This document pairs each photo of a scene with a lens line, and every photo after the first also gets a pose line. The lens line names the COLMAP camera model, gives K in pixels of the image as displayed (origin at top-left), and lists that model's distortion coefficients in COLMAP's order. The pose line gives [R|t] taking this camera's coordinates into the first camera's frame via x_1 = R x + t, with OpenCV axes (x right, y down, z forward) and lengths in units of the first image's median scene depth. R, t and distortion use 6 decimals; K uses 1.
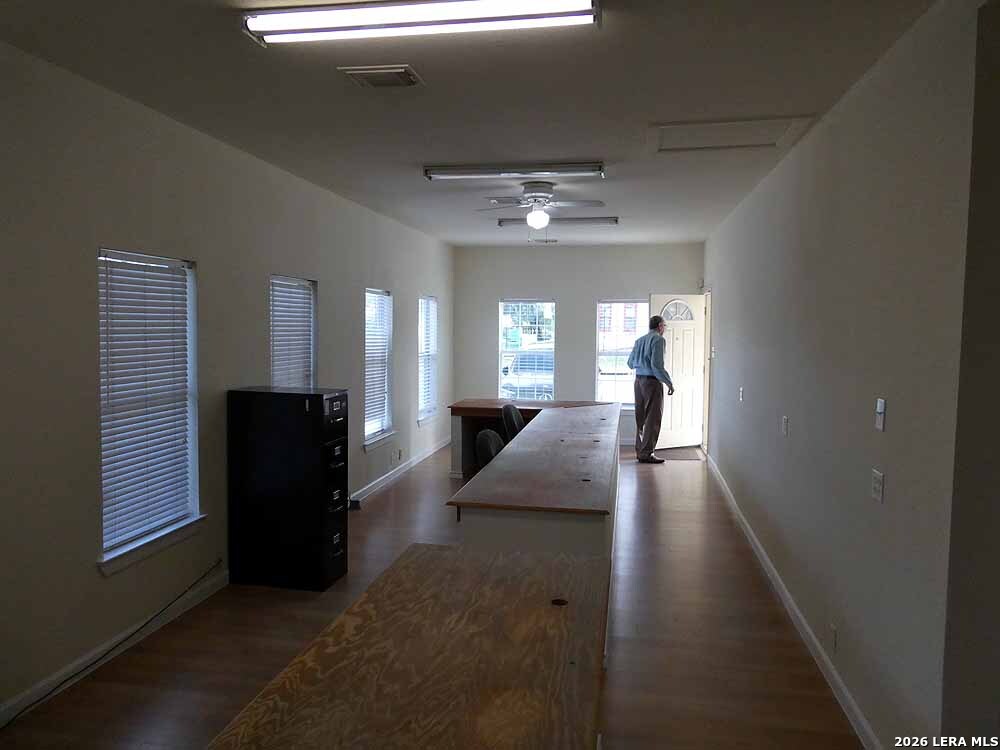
lens RADIAL K [[714.7, 0, 494.5], [0, 714.7, 372.9], [0, 0, 1]] dist [-0.000944, -0.004177]
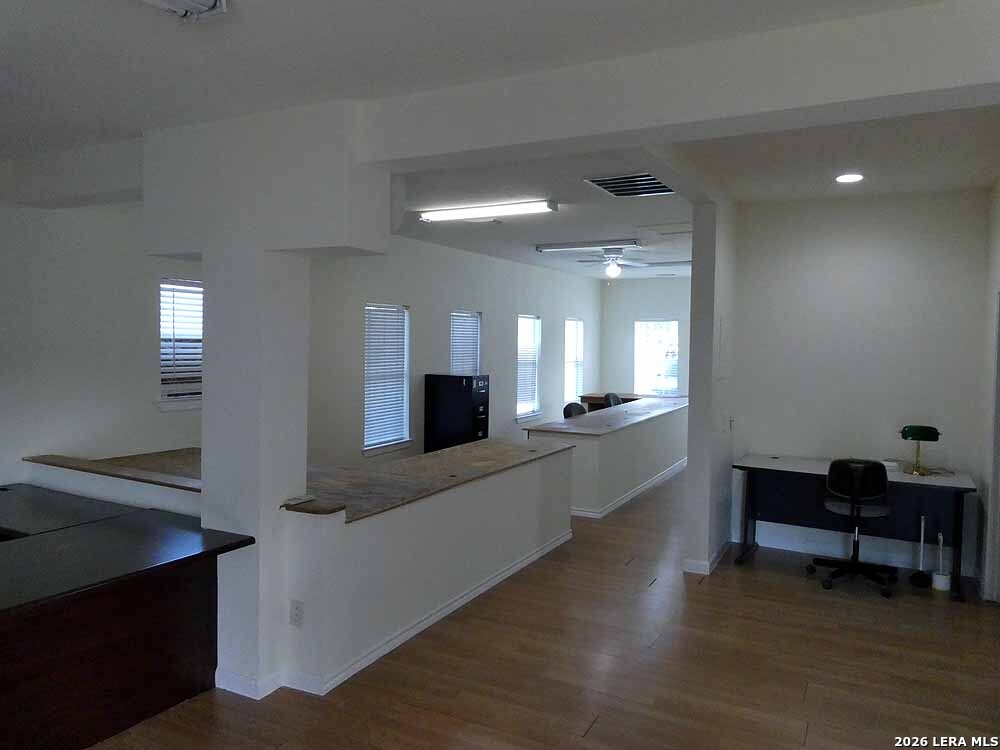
lens RADIAL K [[714.7, 0, 494.5], [0, 714.7, 372.9], [0, 0, 1]] dist [-0.000944, -0.004177]
pose [[0.951462, 0.008638, -0.307644, 0.332600], [-0.015949, 0.999647, -0.021260, 0.052603], [0.307352, 0.025135, 0.951264, -0.639027]]
